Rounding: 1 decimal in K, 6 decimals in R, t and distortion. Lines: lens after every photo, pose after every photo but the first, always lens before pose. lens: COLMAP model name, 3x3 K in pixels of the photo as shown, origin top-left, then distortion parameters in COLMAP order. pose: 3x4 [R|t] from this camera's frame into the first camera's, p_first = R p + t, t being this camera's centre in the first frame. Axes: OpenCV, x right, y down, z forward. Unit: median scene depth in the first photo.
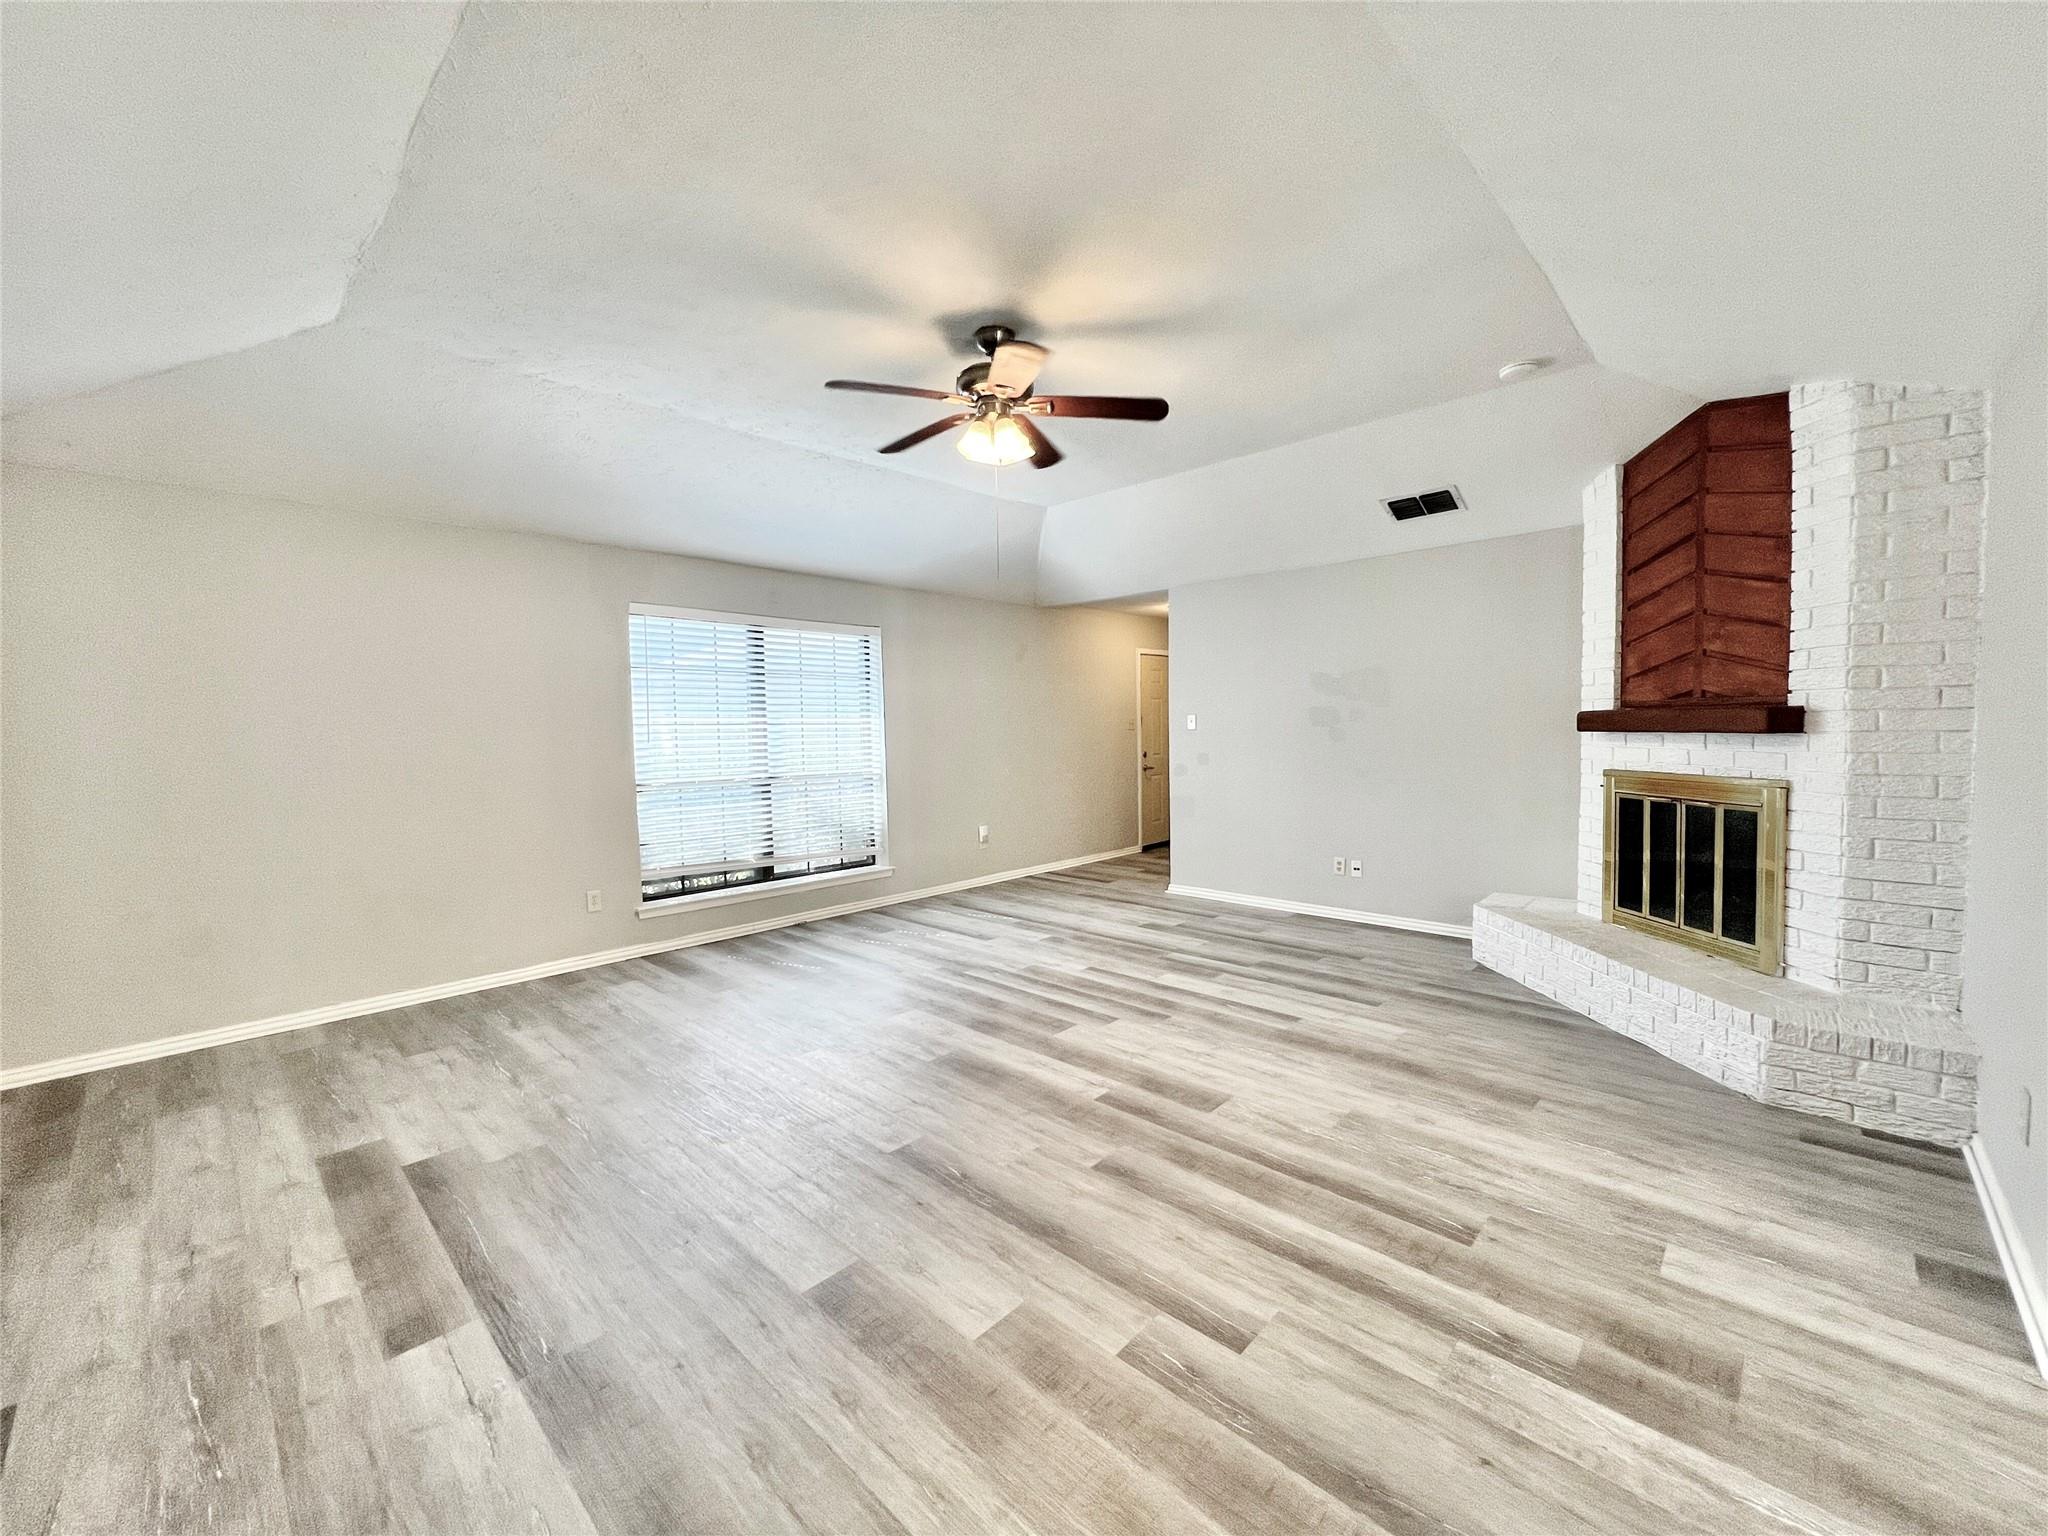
lens RADIAL K [[821.0, 0, 1020.2], [0, 821.0, 766.1], [0, 0, 1]] dist [0.001422, -0.000329]
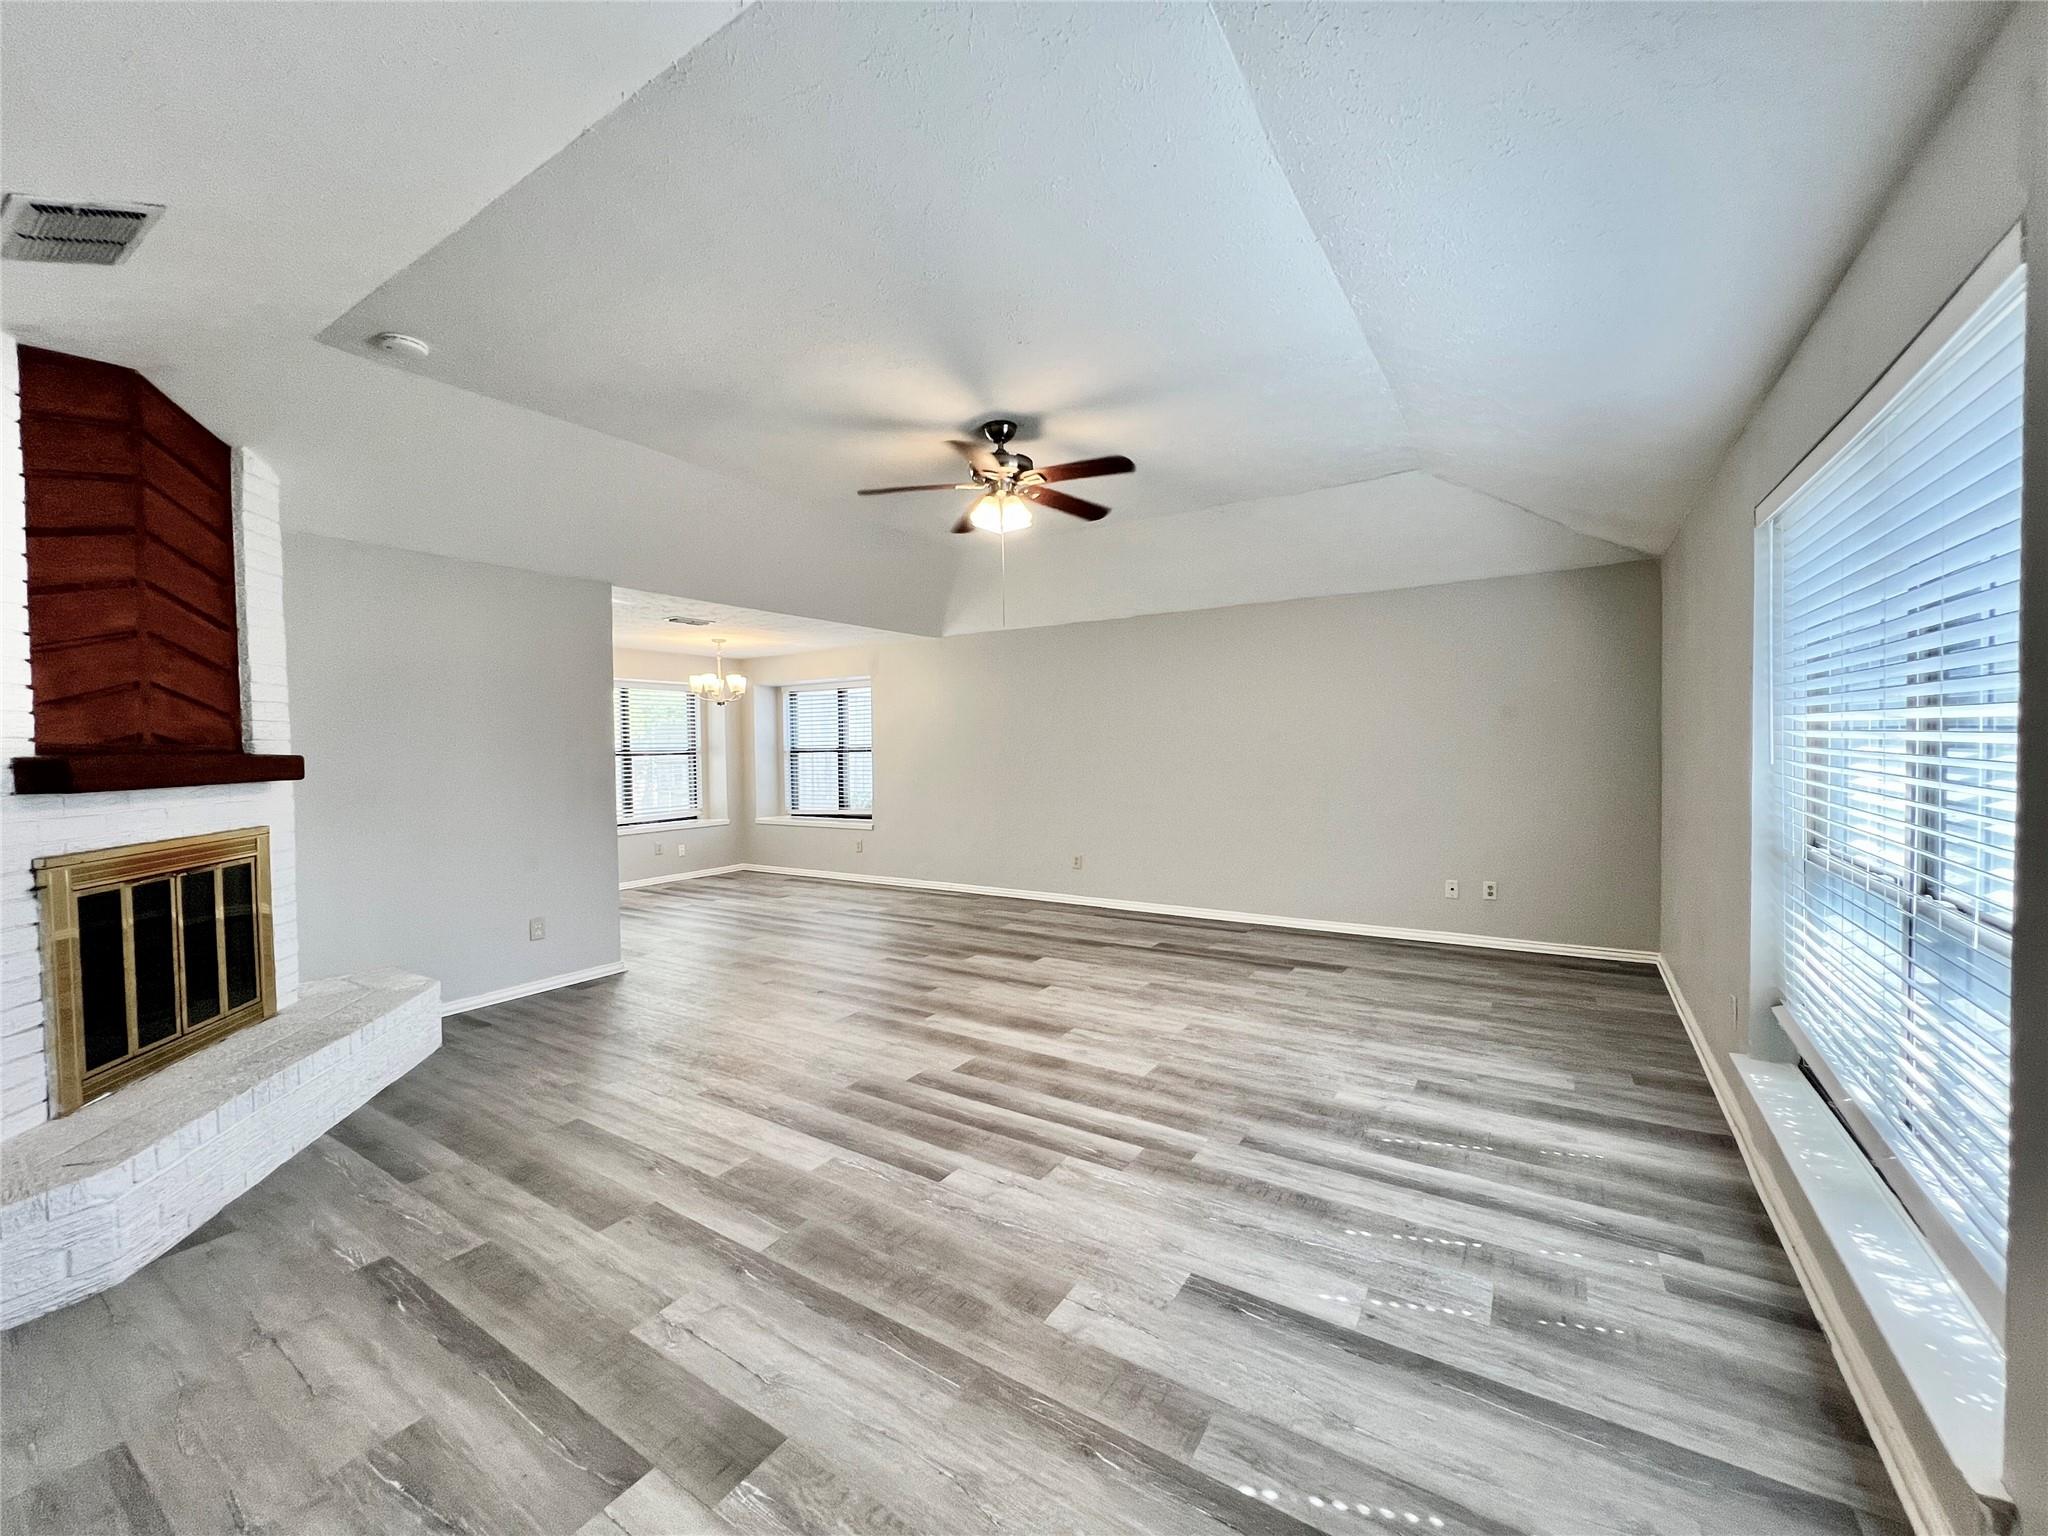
lens RADIAL K [[821.0, 0, 1019.8], [0, 821.0, 761.5], [0, 0, 1]] dist [0.001422, -0.000329]
pose [[-0.981958, 0.034361, -0.185952, 0.154828], [0.020654, 0.996958, 0.075156, -0.105327], [0.187969, 0.069960, -0.979680, 1.888632]]
